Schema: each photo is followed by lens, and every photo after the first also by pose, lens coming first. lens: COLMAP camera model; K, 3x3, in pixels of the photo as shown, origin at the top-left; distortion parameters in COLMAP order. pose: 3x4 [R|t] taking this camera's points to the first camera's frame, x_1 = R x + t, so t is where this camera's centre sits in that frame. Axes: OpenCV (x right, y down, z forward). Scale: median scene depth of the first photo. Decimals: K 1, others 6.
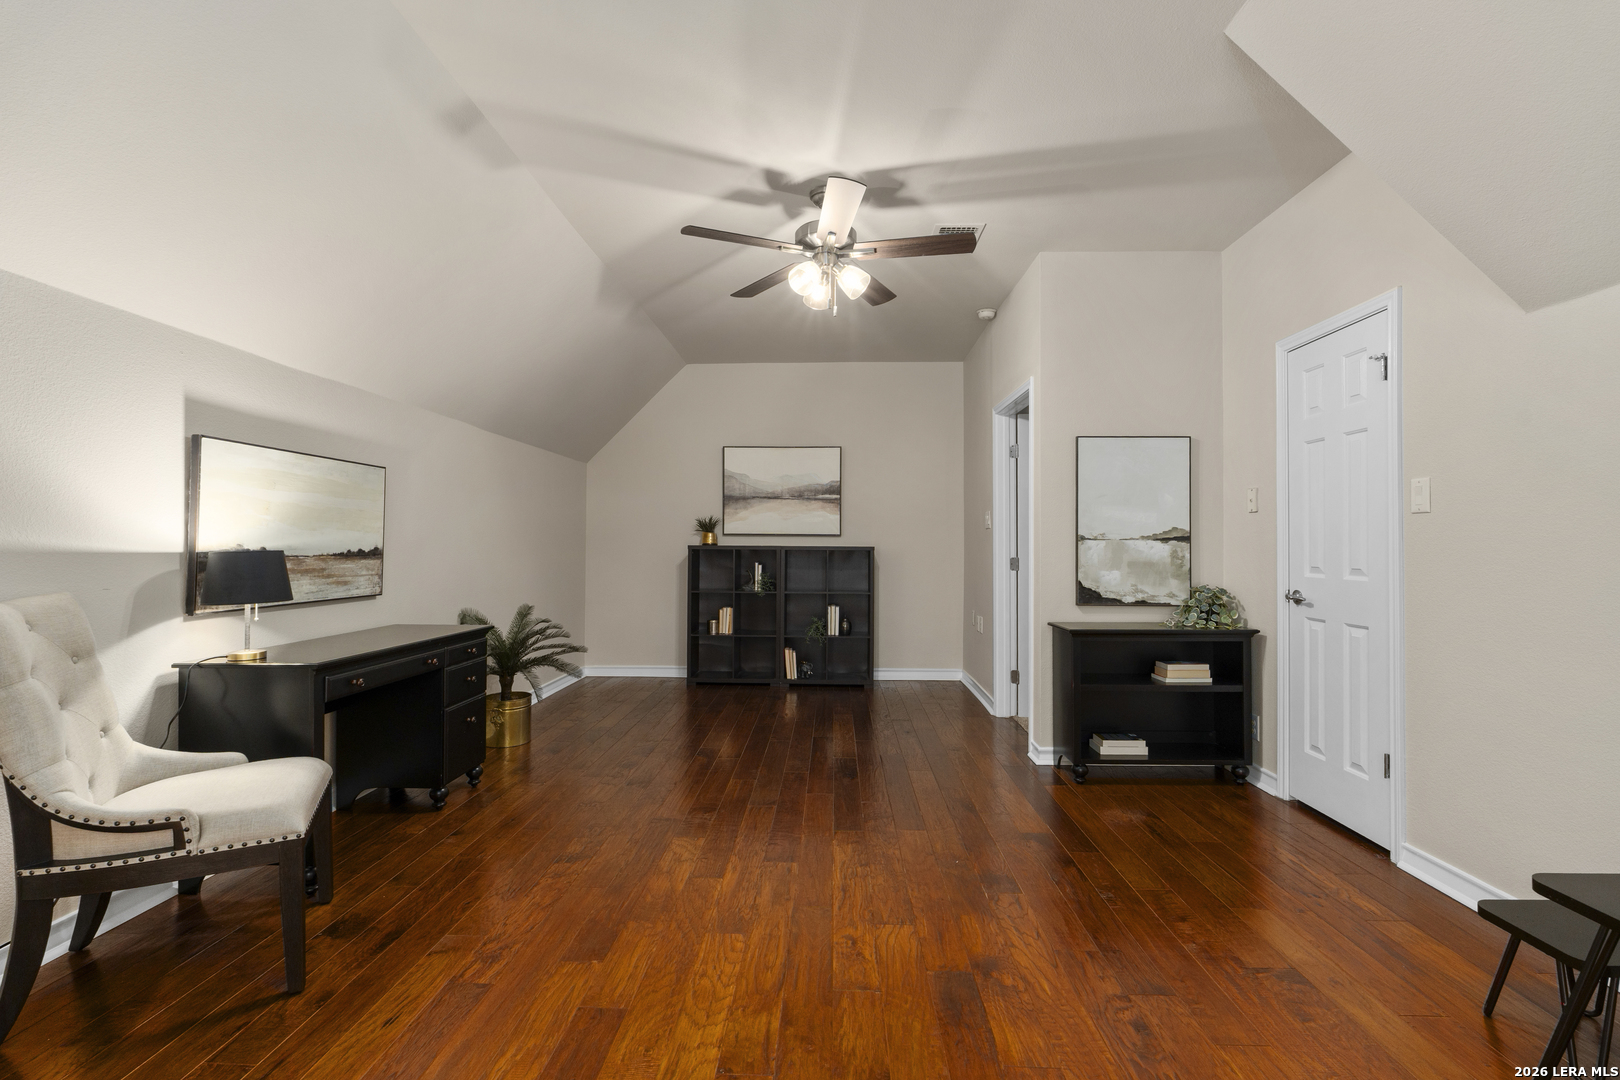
lens RADIAL K [[707.3, 0, 808.5], [0, 707.3, 542.7], [0, 0, 1]] dist [0.000613, -0.001756]
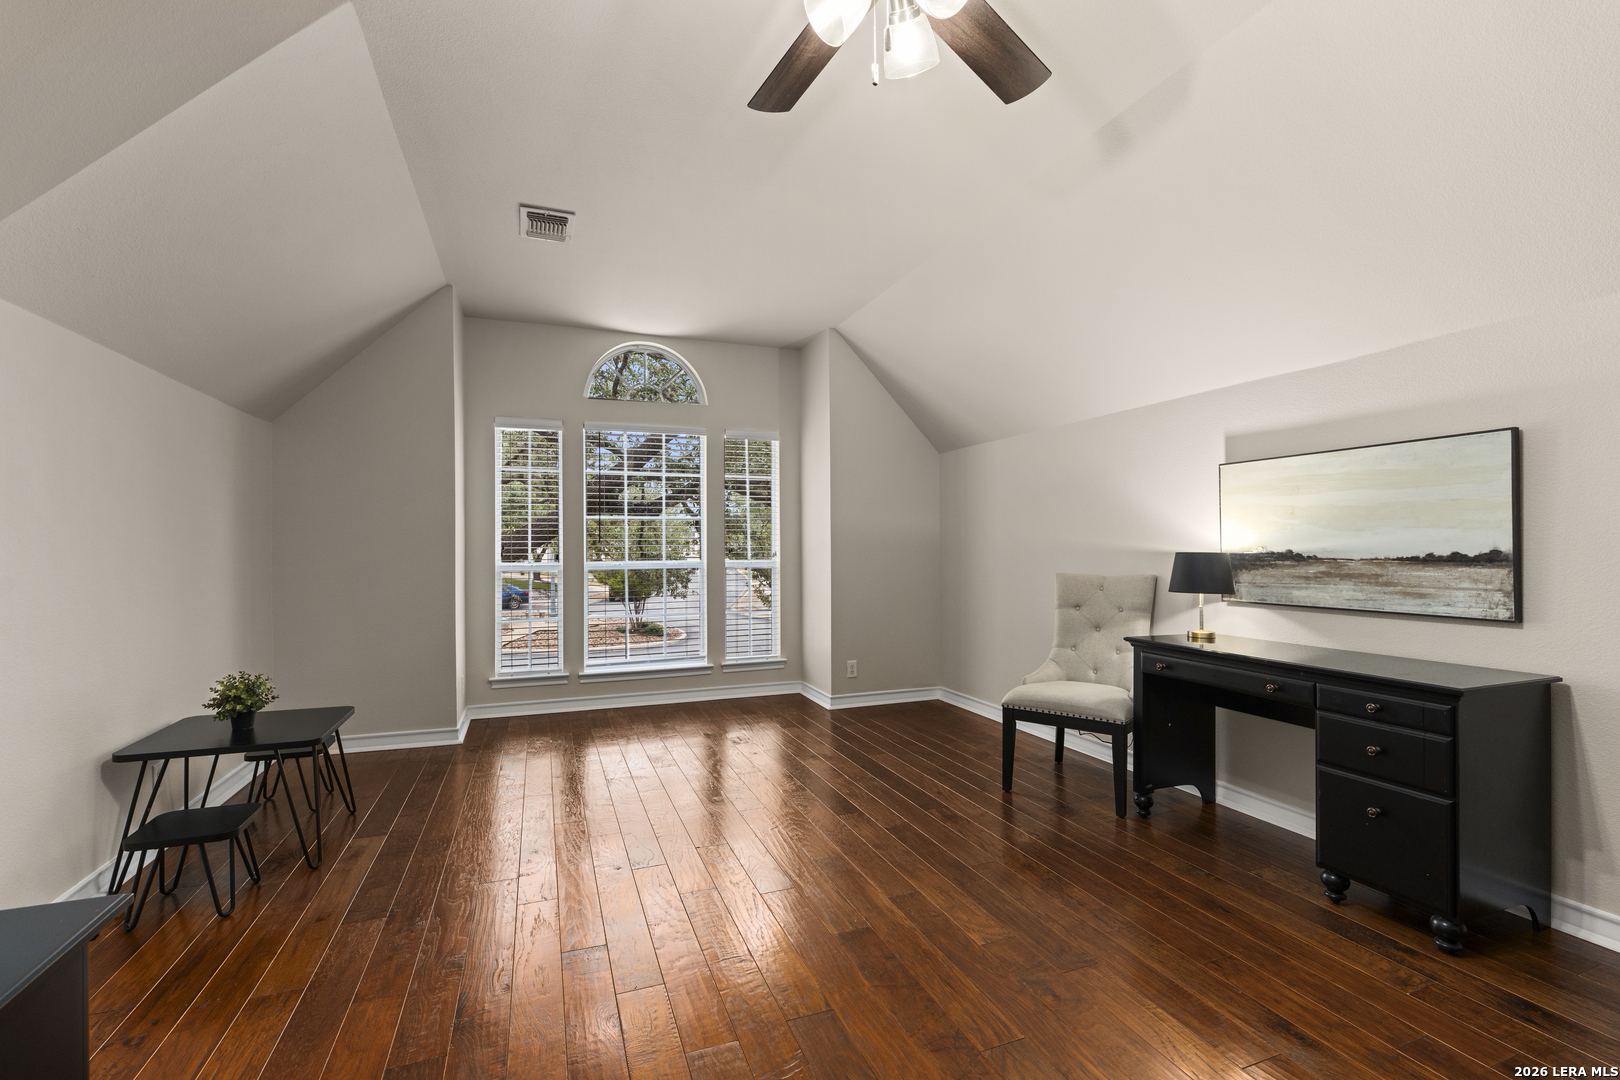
lens RADIAL K [[707.3, 0, 803.2], [0, 707.3, 542.3], [0, 0, 1]] dist [0.000613, -0.001756]
pose [[-0.914638, 0.001561, -0.404271, 0.296156], [0.007229, 0.999896, -0.012494, 0.002992], [0.404209, -0.014350, -0.914554, 1.466645]]
